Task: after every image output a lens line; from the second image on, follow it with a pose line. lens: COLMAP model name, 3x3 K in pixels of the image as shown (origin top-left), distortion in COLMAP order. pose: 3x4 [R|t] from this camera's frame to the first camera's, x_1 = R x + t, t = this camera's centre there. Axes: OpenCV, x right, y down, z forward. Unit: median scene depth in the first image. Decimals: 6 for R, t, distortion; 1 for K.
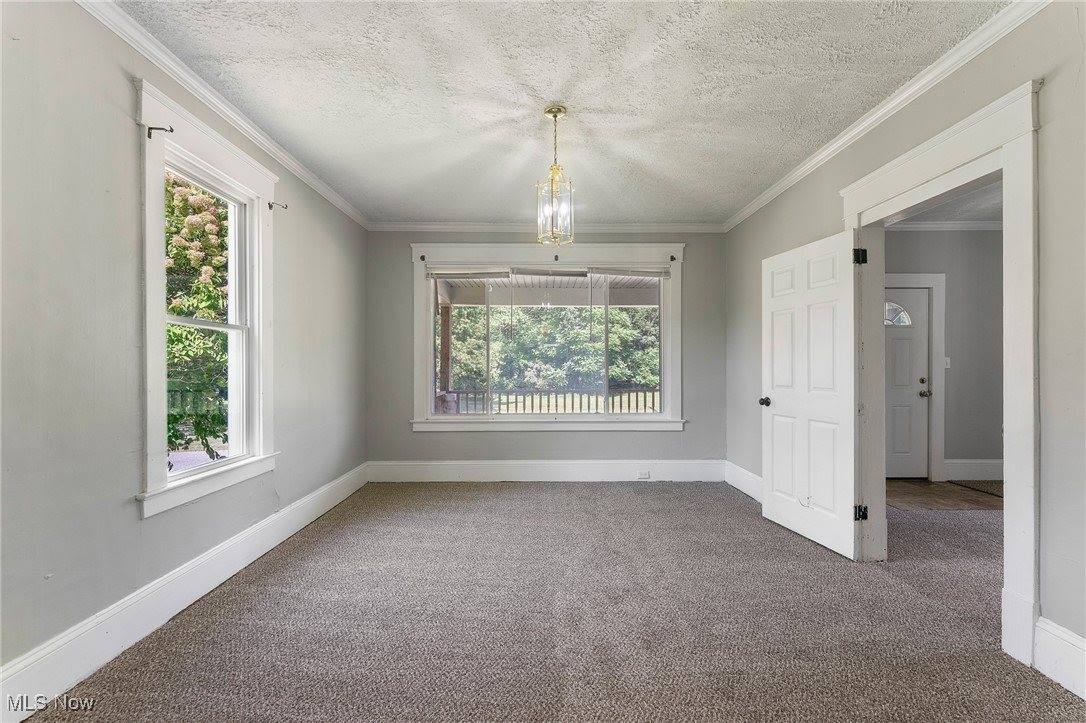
lens RADIAL K [[441.7, 0, 541.9], [0, 441.7, 364.2], [0, 0, 1]] dist [0.001571, -0.001595]
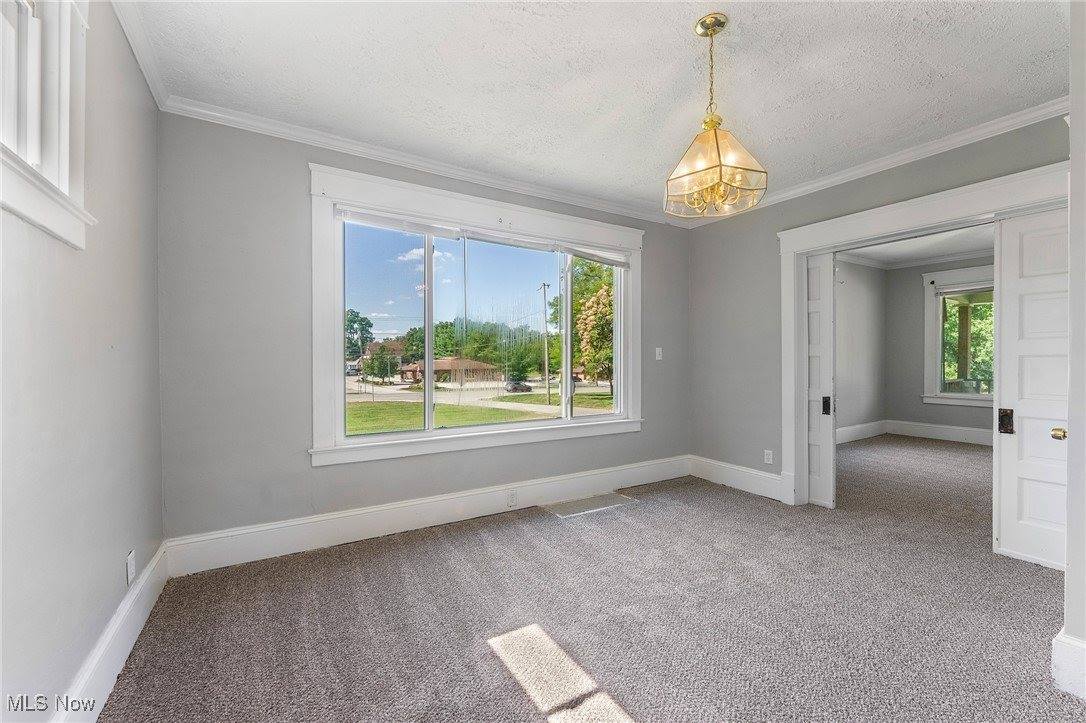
lens RADIAL K [[441.7, 0, 539.3], [0, 441.7, 361.6], [0, 0, 1]] dist [0.001571, -0.001595]
pose [[0.517228, 0.007523, -0.855815, 0.288853], [0.004708, 0.999921, 0.011636, -0.006549], [0.855835, -0.010048, 0.517152, -0.807146]]
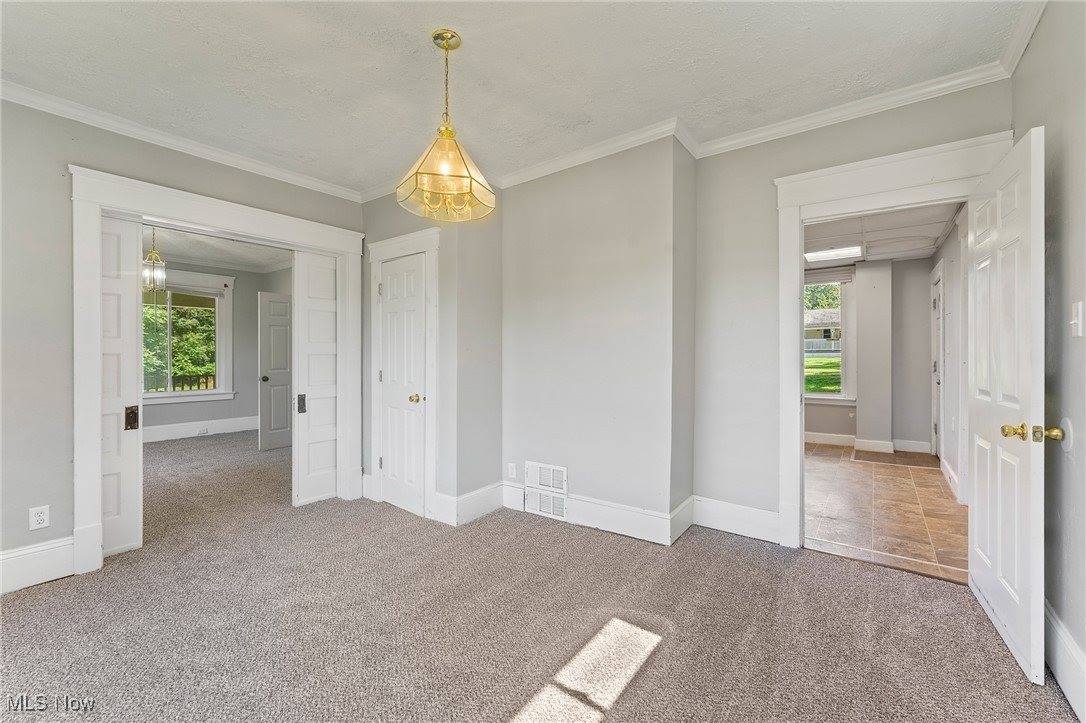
lens RADIAL K [[441.7, 0, 559.6], [0, 441.7, 355.6], [0, 0, 1]] dist [0.001571, -0.001595]
pose [[0.590415, -0.003560, 0.807092, -0.244703], [-0.002002, 0.999981, 0.005875, -0.007317], [-0.807097, -0.005084, 0.590397, -0.797201]]
